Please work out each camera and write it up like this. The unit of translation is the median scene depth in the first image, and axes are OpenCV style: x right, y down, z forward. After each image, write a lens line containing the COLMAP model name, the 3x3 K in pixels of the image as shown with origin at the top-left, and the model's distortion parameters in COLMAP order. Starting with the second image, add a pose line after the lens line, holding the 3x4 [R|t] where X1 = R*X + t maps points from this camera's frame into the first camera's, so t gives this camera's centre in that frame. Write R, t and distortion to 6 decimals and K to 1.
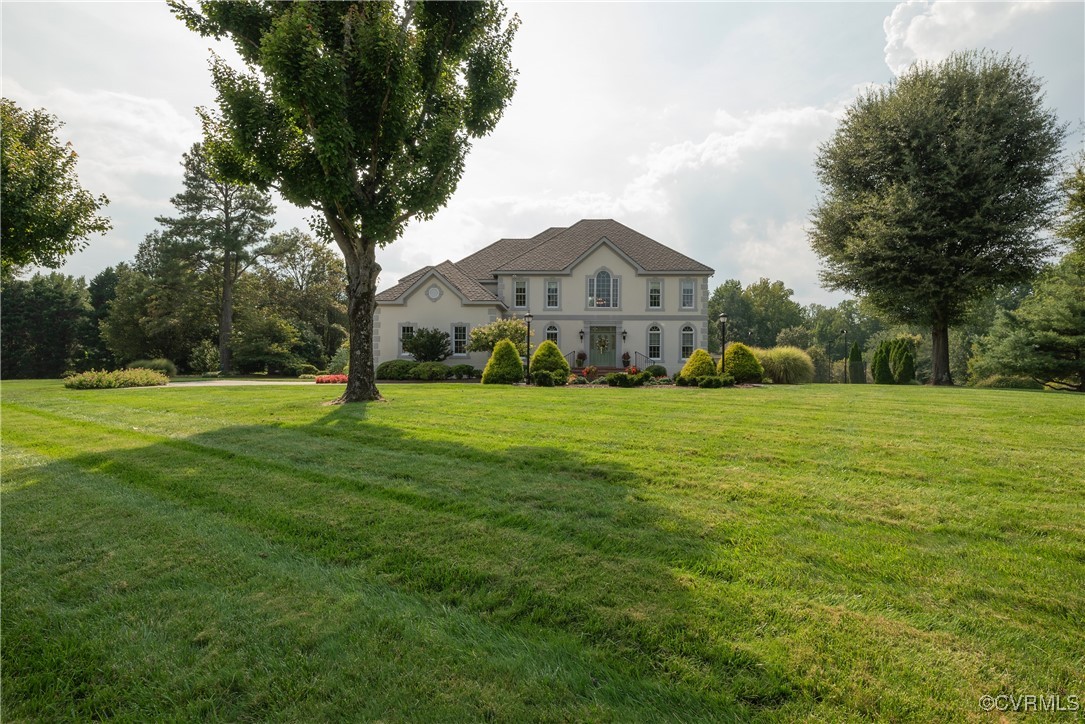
lens RADIAL K [[532.8, 0, 543.0], [0, 532.8, 359.2], [0, 0, 1]] dist [-0.000951, -0.000006]
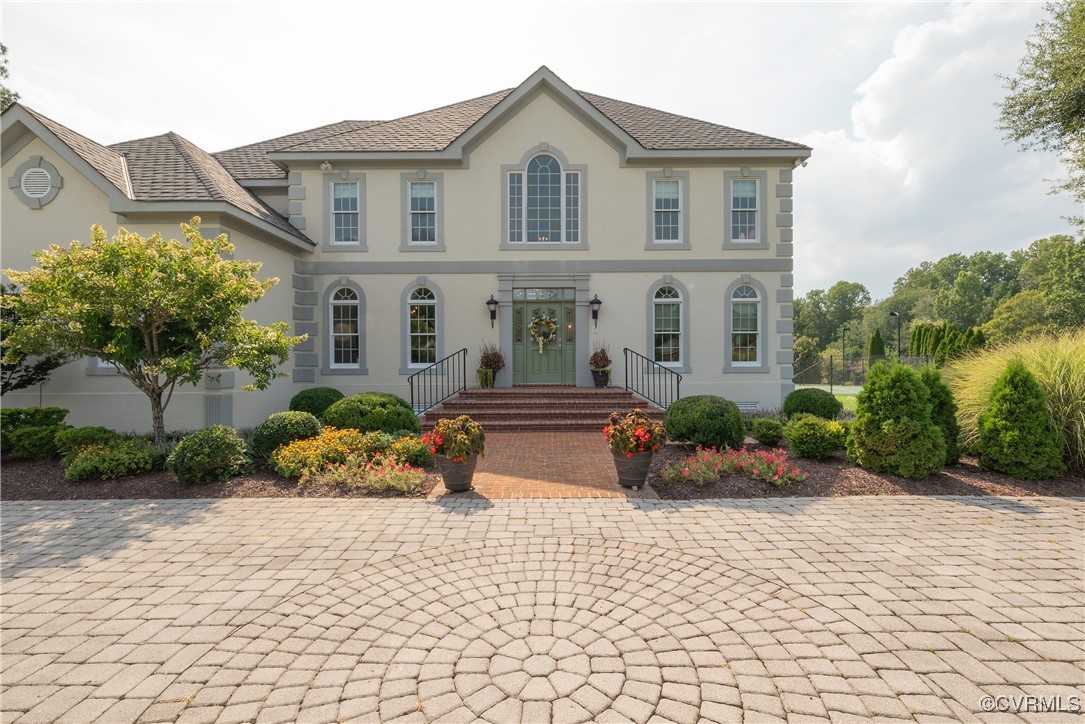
lens RADIAL K [[499.7, 0, 541.9], [0, 499.7, 360.5], [0, 0, 1]] dist [0.001462, 0.000081]
pose [[0.998584, -0.014353, 0.051220, 0.090243], [0.013450, 0.999749, 0.017939, -0.012042], [-0.051465, -0.017225, 0.998526, 0.609515]]
